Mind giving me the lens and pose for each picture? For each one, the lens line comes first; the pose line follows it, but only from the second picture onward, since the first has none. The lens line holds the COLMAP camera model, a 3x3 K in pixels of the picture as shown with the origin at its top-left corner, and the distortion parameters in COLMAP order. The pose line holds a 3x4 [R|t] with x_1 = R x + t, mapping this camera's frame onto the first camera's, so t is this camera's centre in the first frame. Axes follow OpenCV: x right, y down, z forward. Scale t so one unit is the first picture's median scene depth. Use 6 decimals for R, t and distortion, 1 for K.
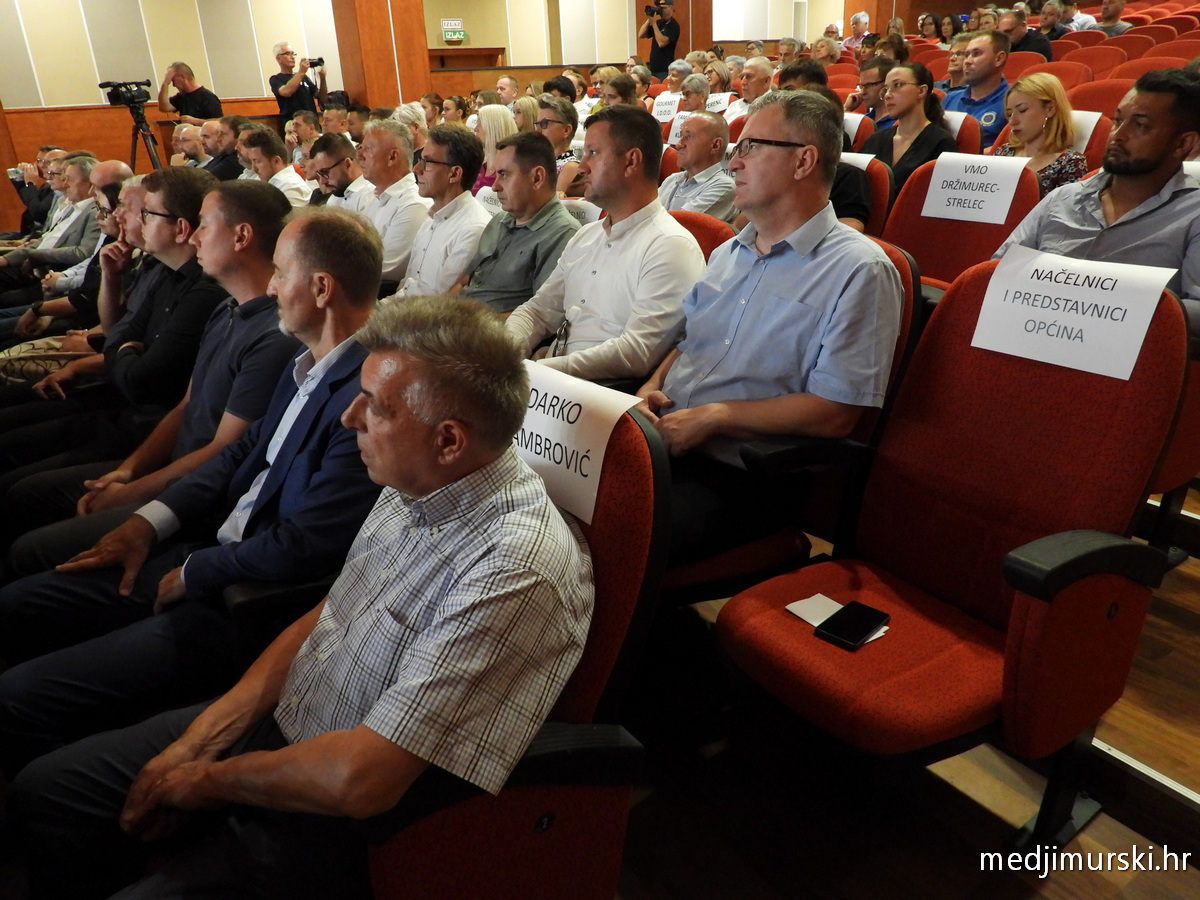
lens RADIAL K [[714.3, 0, 600.0], [0, 714.3, 450.0], [0, 0, 1]] dist [-0.006321, 0.002871]
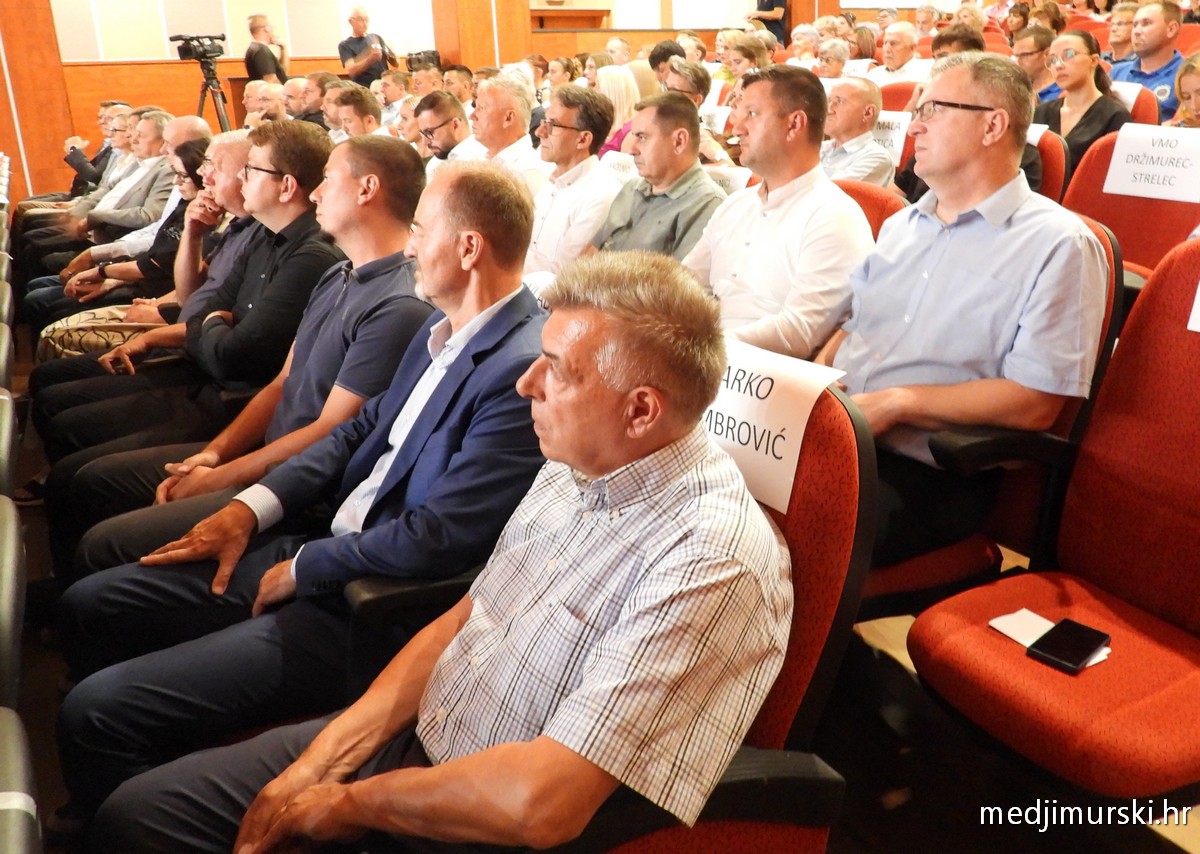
lens RADIAL K [[854.2, 0, 605.1], [0, 854.2, 400.9], [0, 0, 1]] dist [-0.002670, -0.002262]
pose [[0.999772, 0.021324, -0.001056, -0.229854], [-0.021320, 0.994535, -0.102203, 0.076292], [-0.001129, 0.102202, 0.994763, -0.055367]]
